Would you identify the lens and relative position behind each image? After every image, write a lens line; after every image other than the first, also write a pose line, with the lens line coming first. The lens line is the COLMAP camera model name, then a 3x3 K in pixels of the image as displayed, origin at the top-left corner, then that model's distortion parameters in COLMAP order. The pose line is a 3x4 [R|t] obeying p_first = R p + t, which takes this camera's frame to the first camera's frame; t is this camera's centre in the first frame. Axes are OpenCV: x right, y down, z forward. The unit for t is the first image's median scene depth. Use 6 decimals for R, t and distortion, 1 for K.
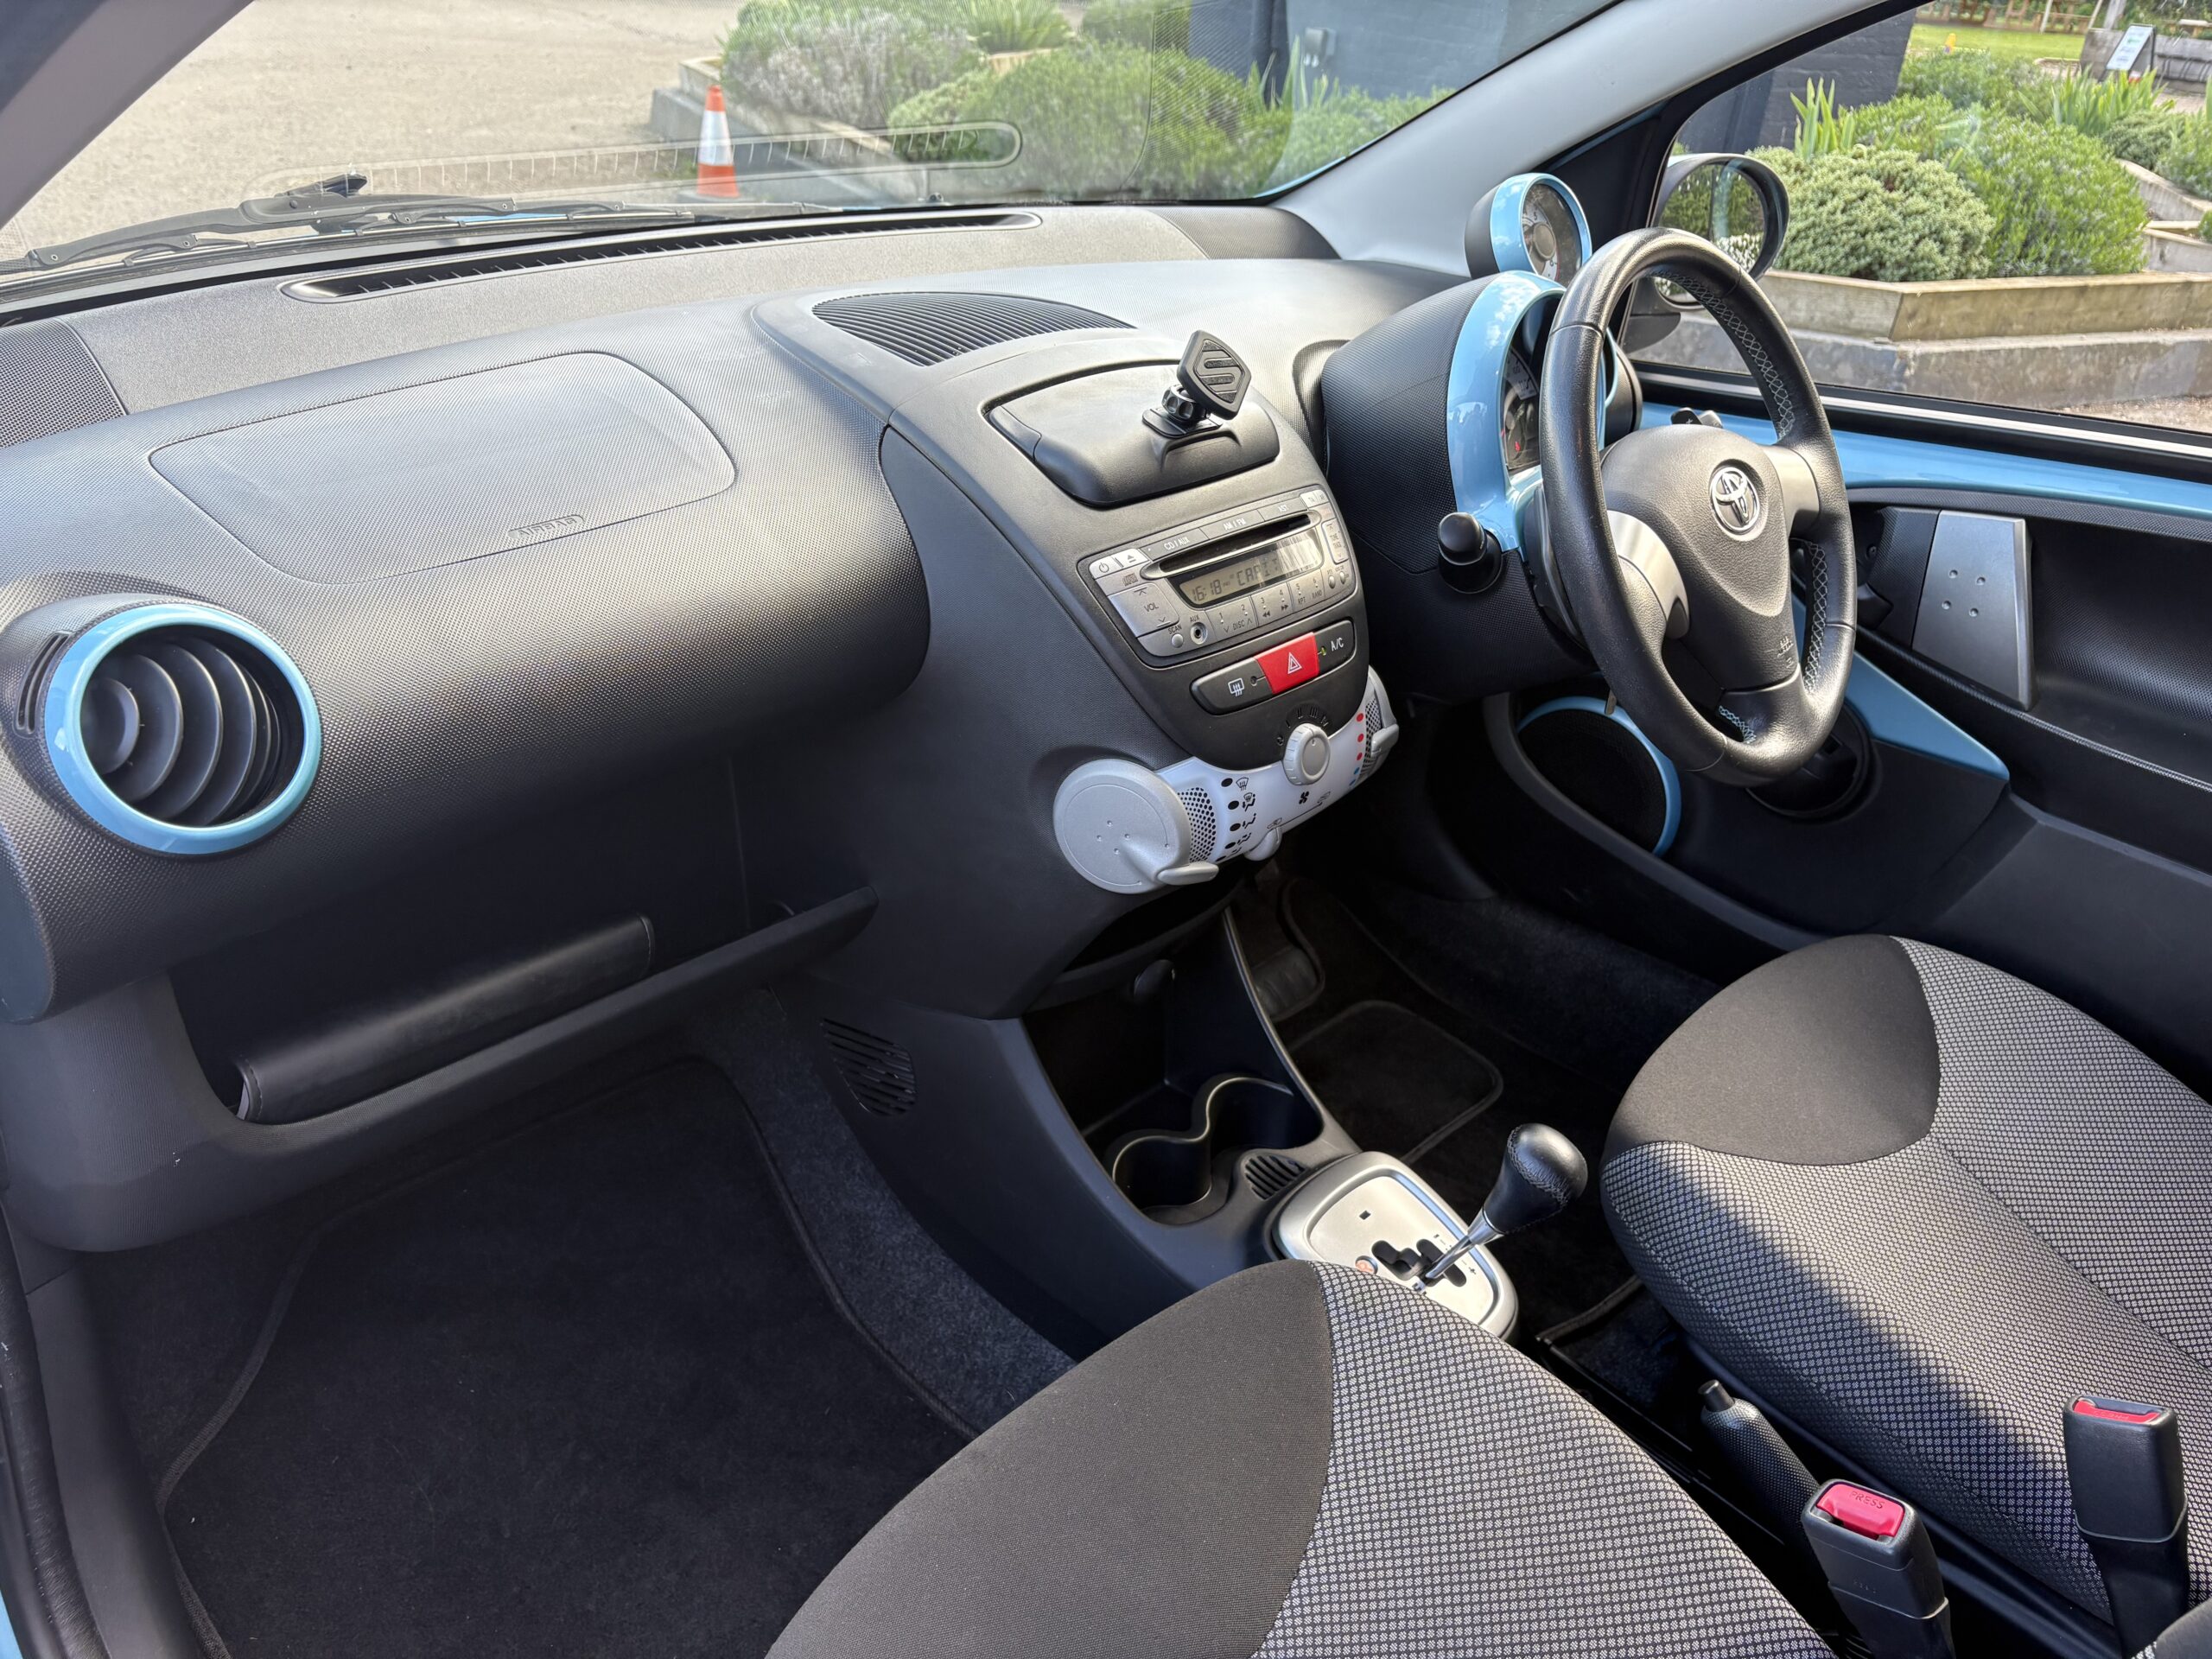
lens RADIAL K [[1690.0, 0, 1094.5], [0, 1690.0, 839.5], [0, 0, 1]] dist [0.046823, -0.054406]
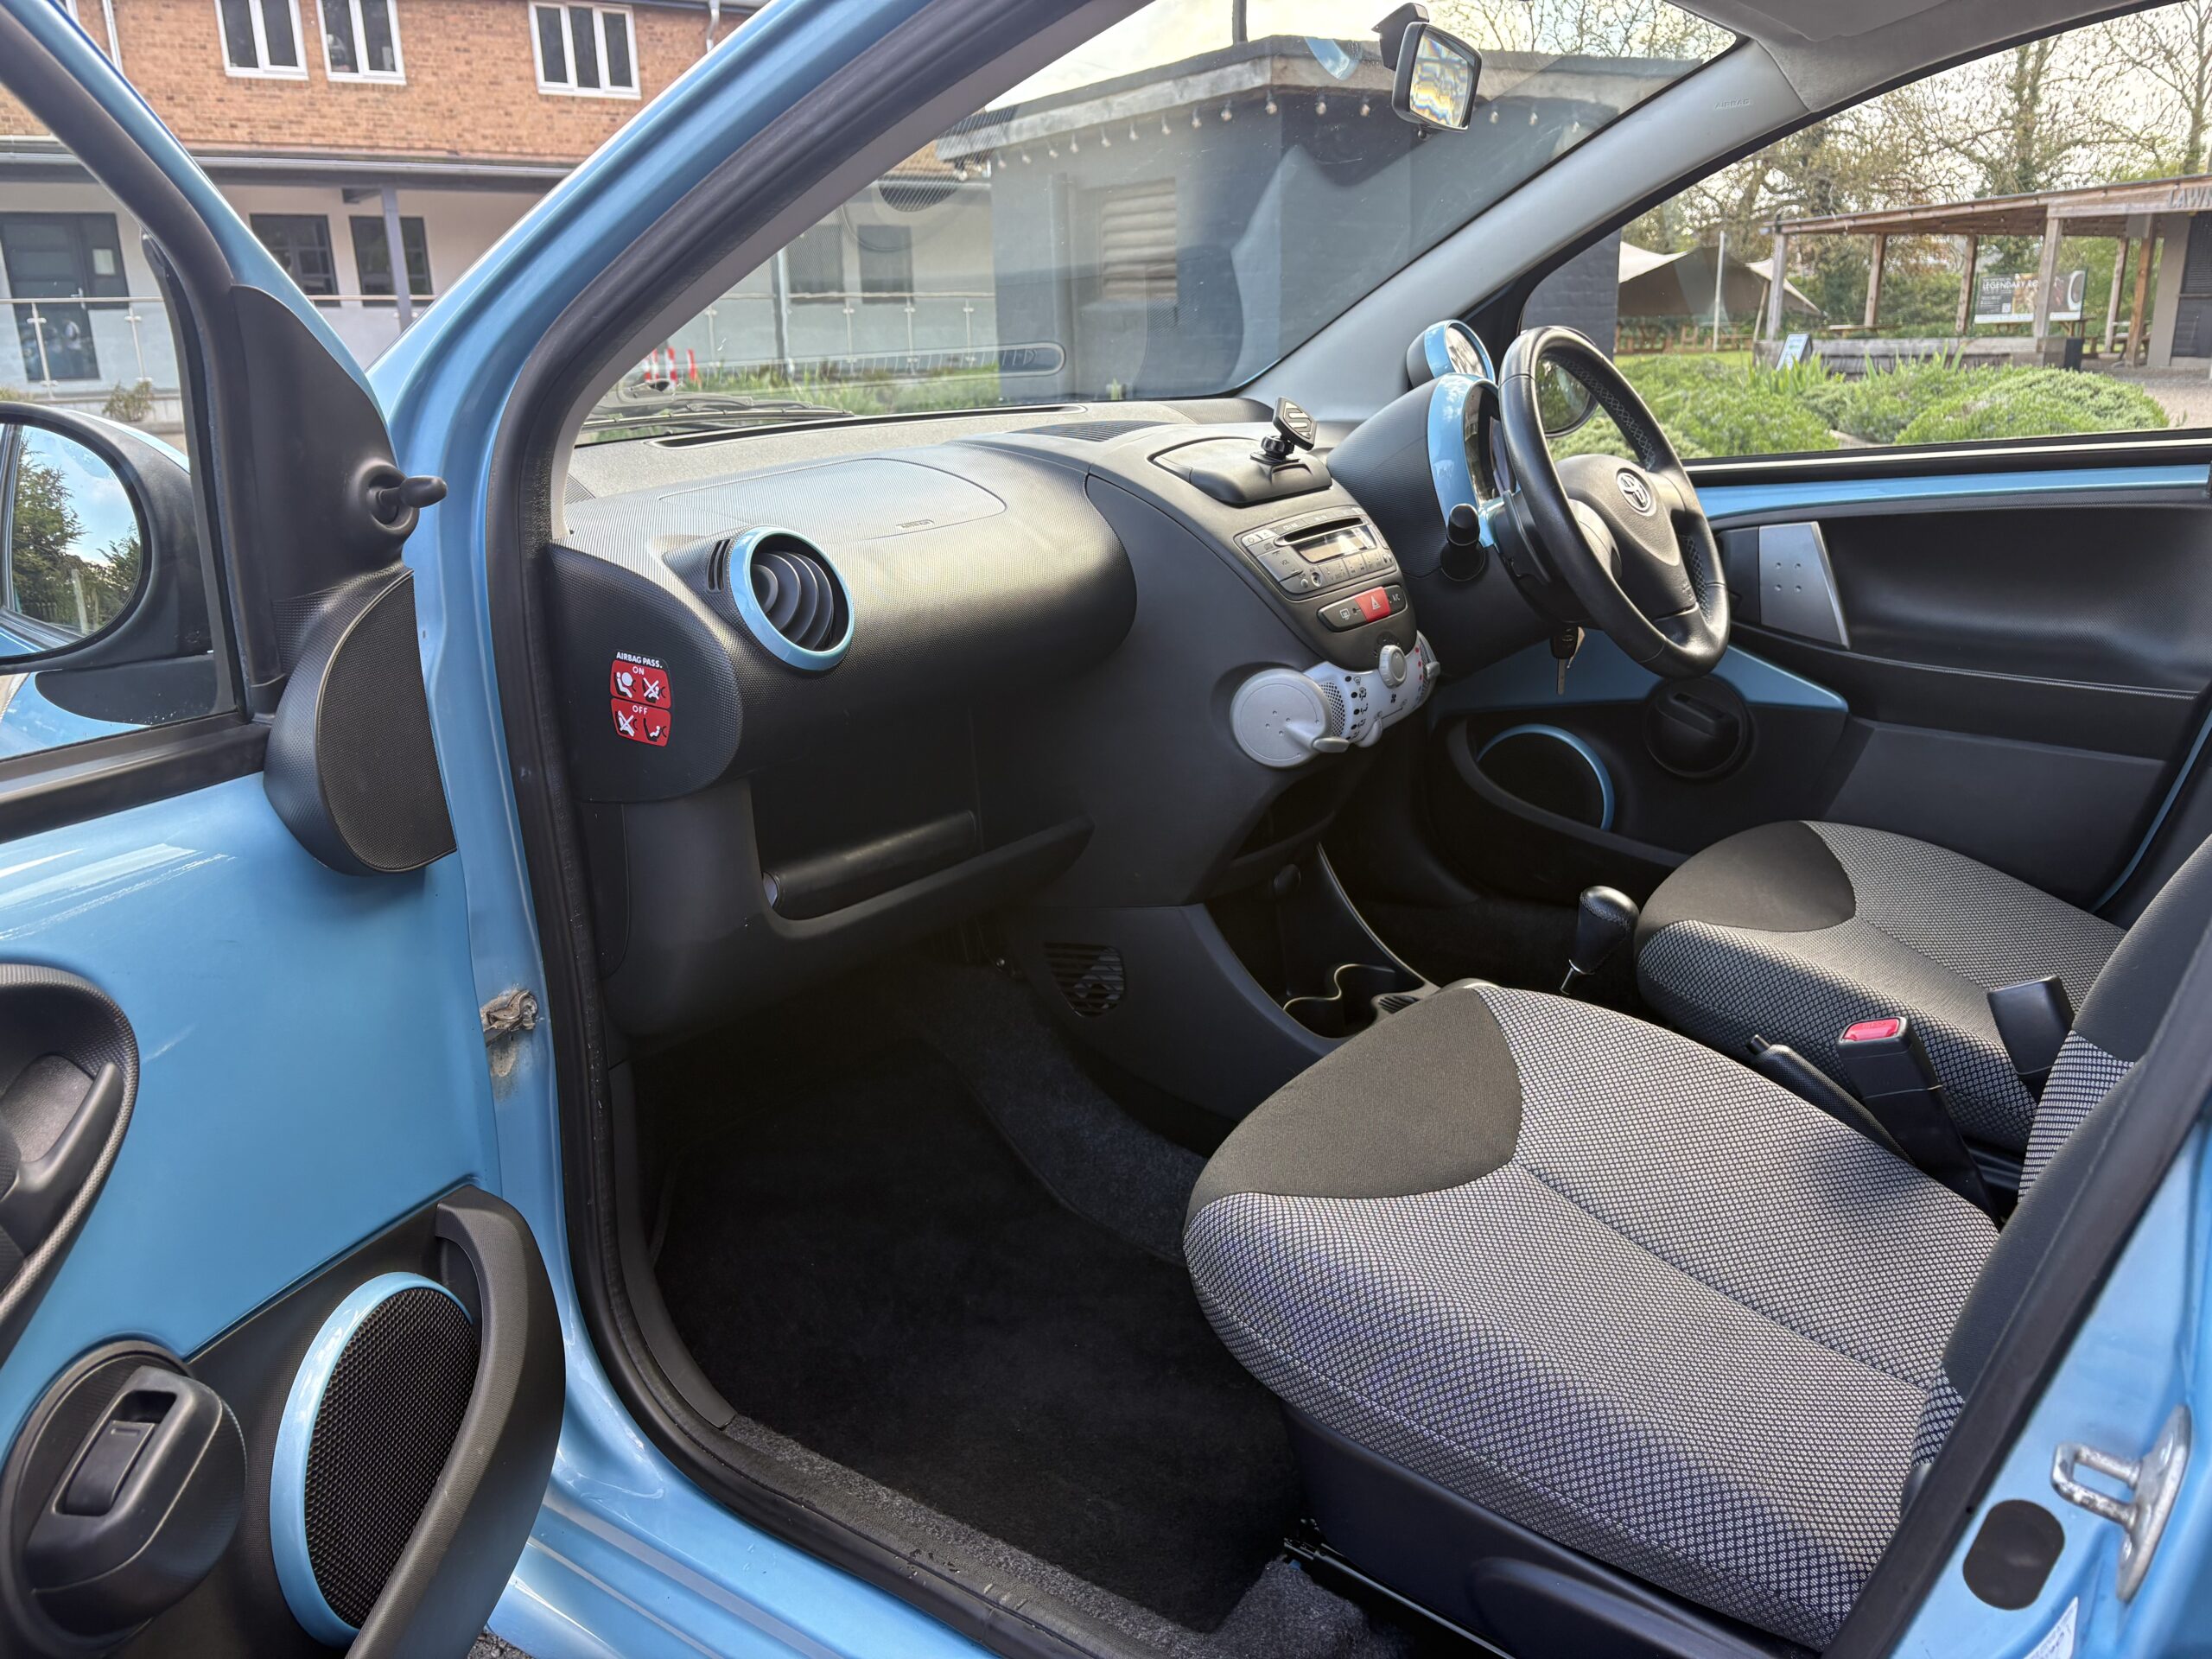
lens RADIAL K [[1690.0, 0, 1089.2], [0, 1690.0, 808.6], [0, 0, 1]] dist [0.046823, -0.054406]
pose [[0.988213, -0.116442, 0.099381, -0.277606], [0.135417, 0.967679, -0.212745, 0.327631], [-0.071397, 0.223695, 0.972041, -0.349763]]
